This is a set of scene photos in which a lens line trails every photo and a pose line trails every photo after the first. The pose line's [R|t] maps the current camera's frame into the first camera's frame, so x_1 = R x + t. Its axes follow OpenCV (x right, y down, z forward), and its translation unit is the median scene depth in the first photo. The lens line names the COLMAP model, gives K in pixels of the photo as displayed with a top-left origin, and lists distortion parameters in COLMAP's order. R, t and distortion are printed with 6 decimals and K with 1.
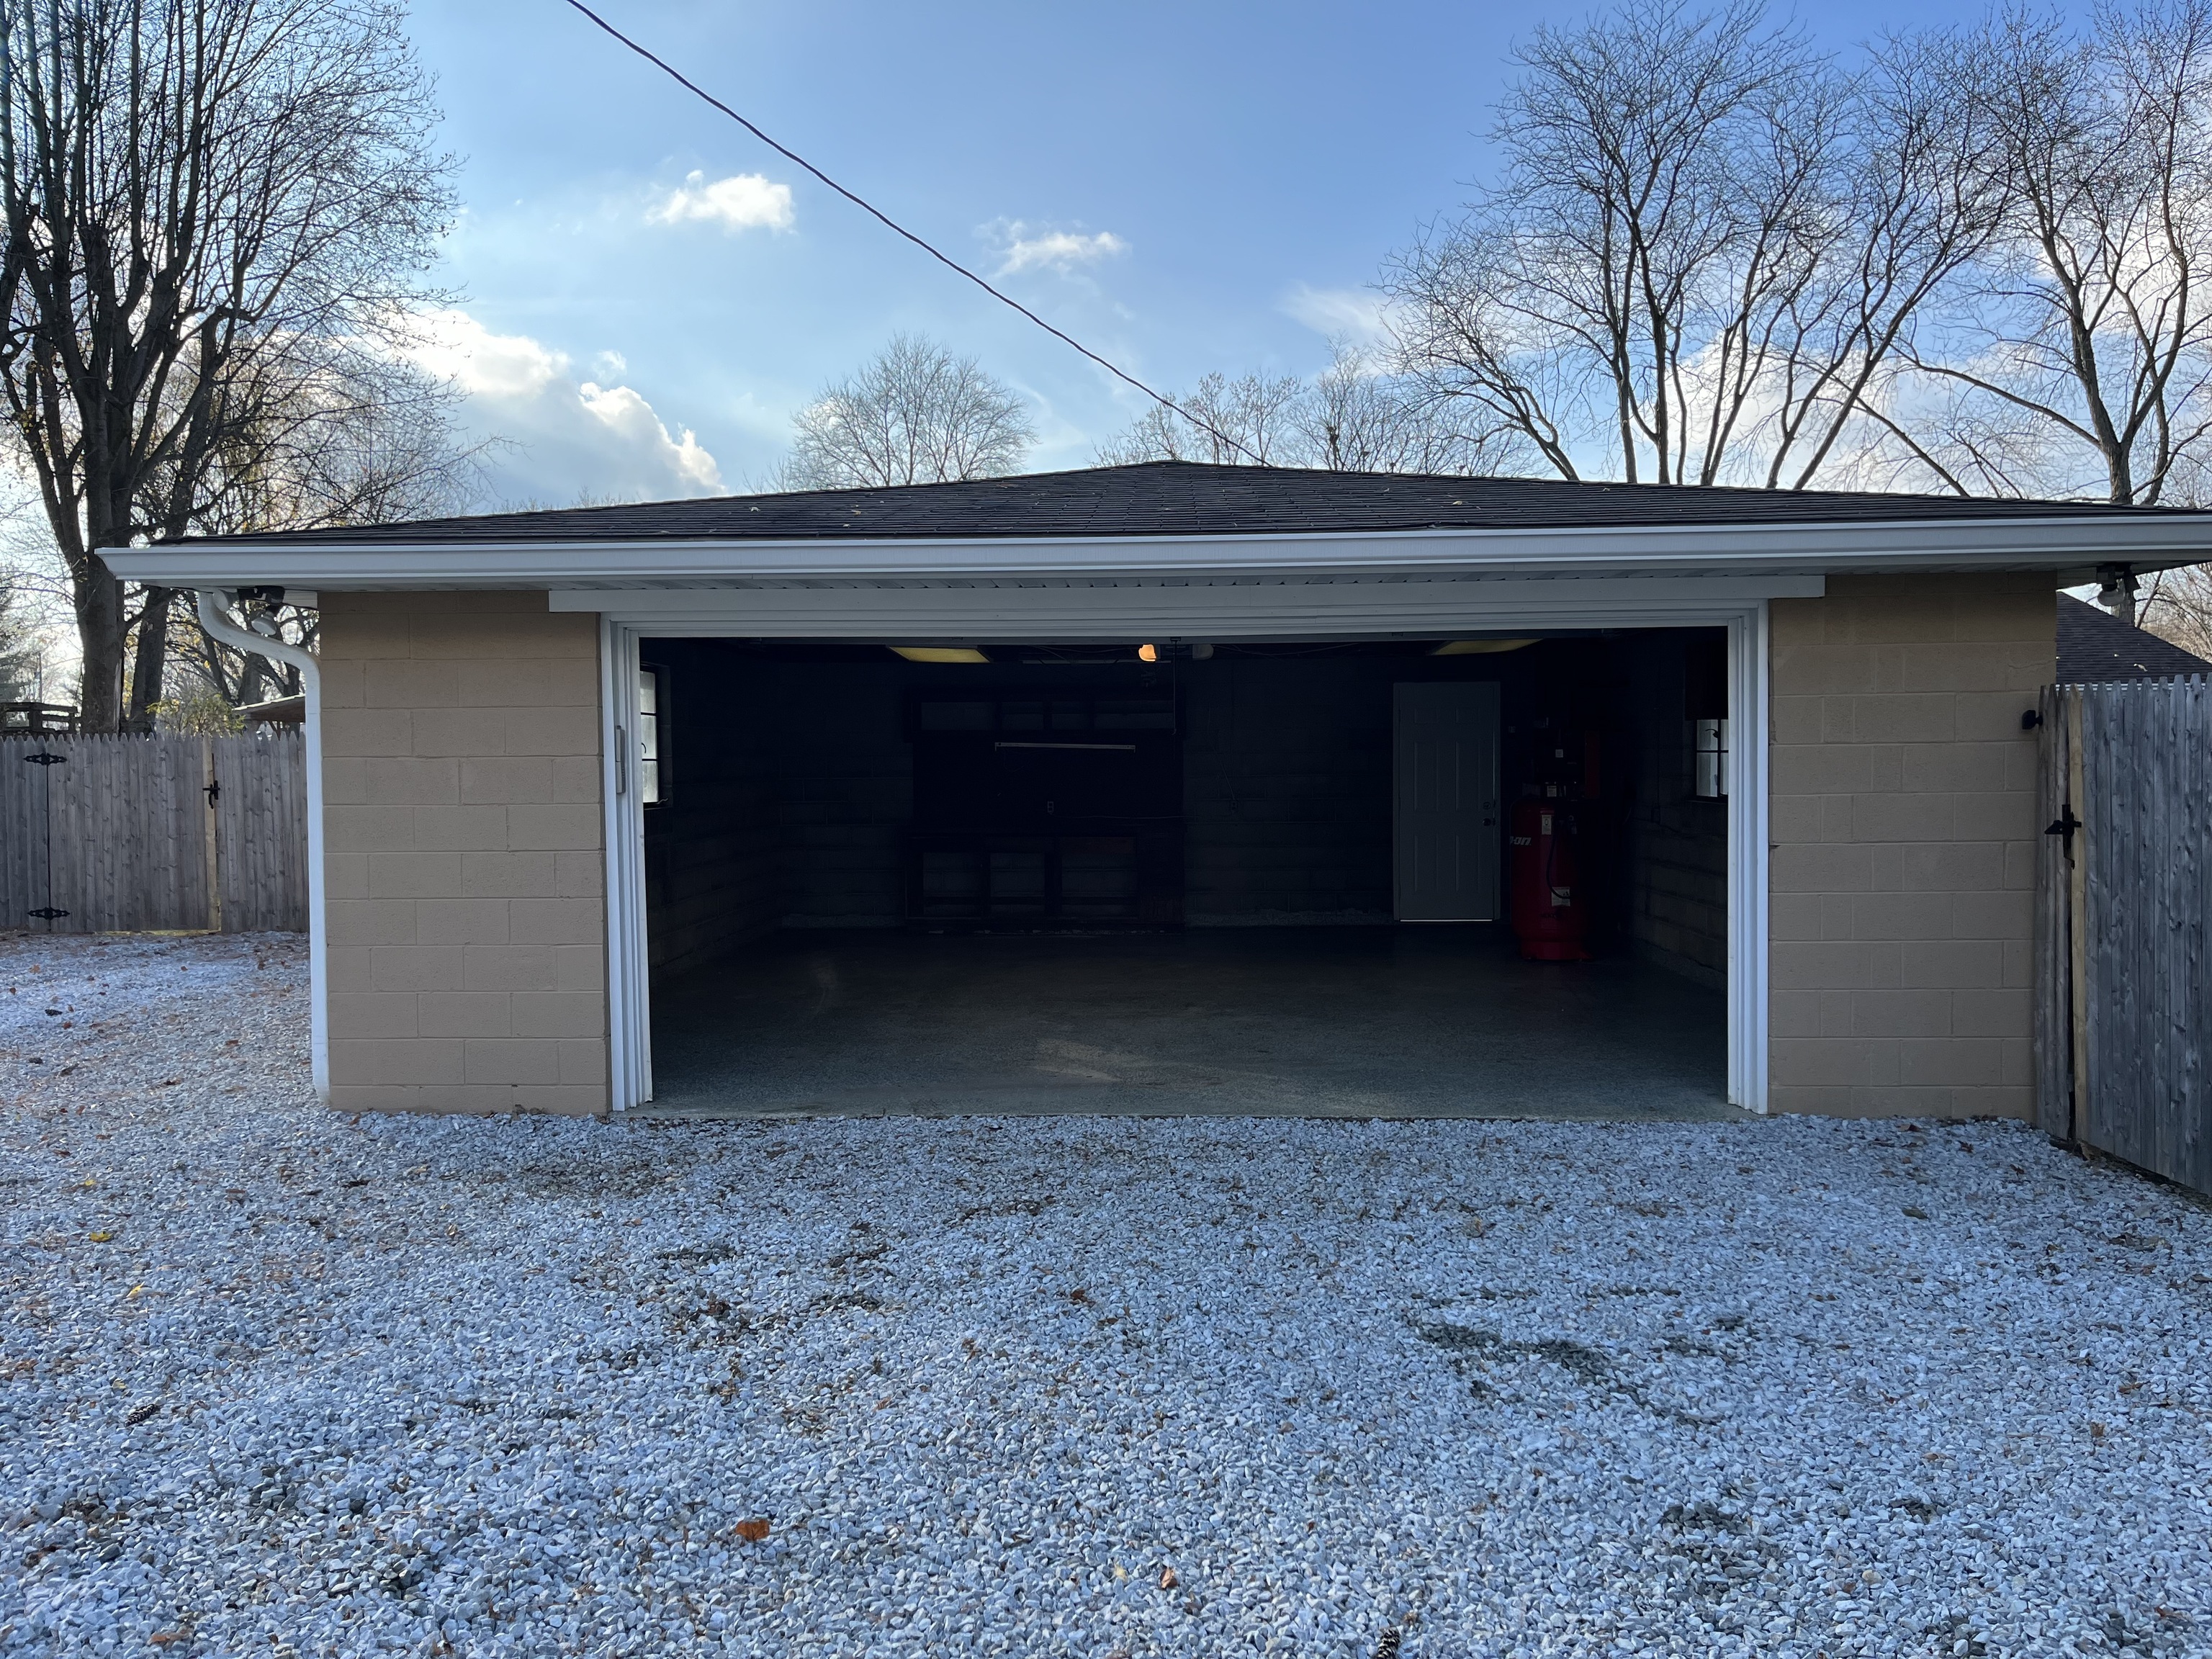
lens RADIAL K [[1682.2, 0, 1108.2], [0, 1682.2, 826.4], [0, 0, 1]] dist [0.006380, -0.009304]
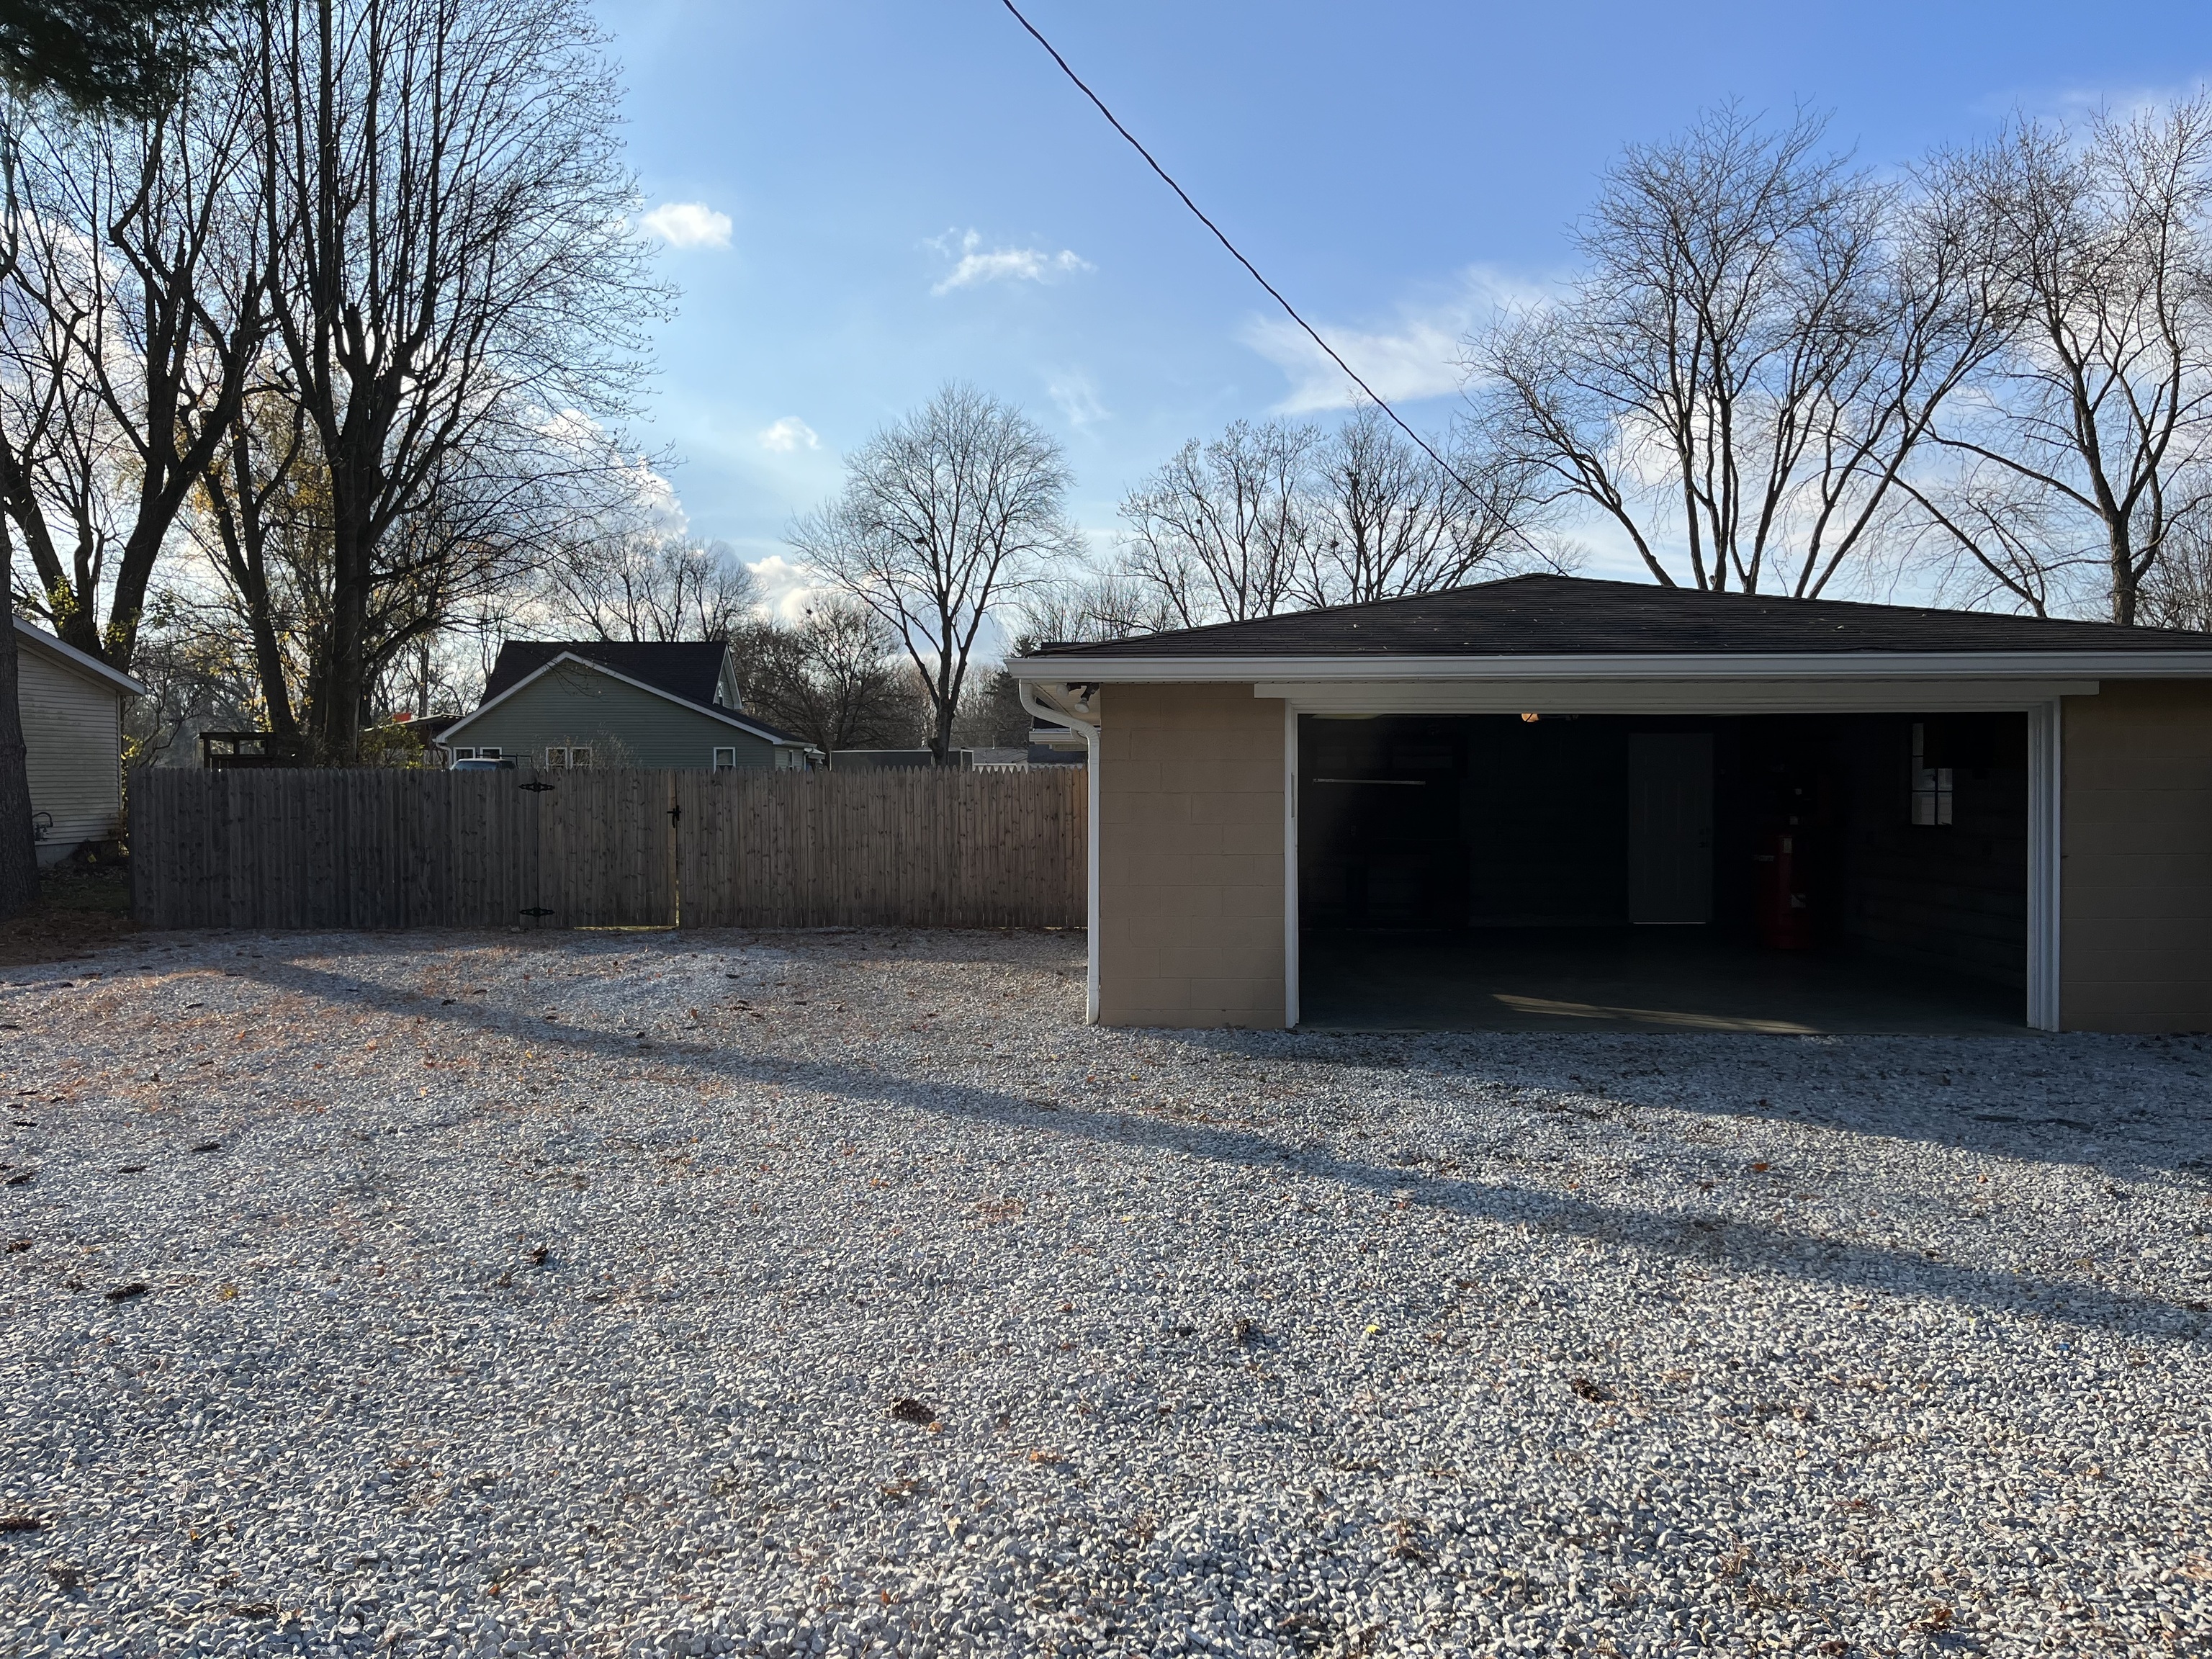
lens RADIAL K [[1682.2, 0, 1103.4], [0, 1682.2, 832.7], [0, 0, 1]] dist [0.006380, -0.009304]
pose [[0.999720, 0.006290, 0.022807, -0.097129], [-0.006015, 0.999908, -0.012127, 0.002456], [-0.022881, 0.011986, 0.999666, -0.097713]]
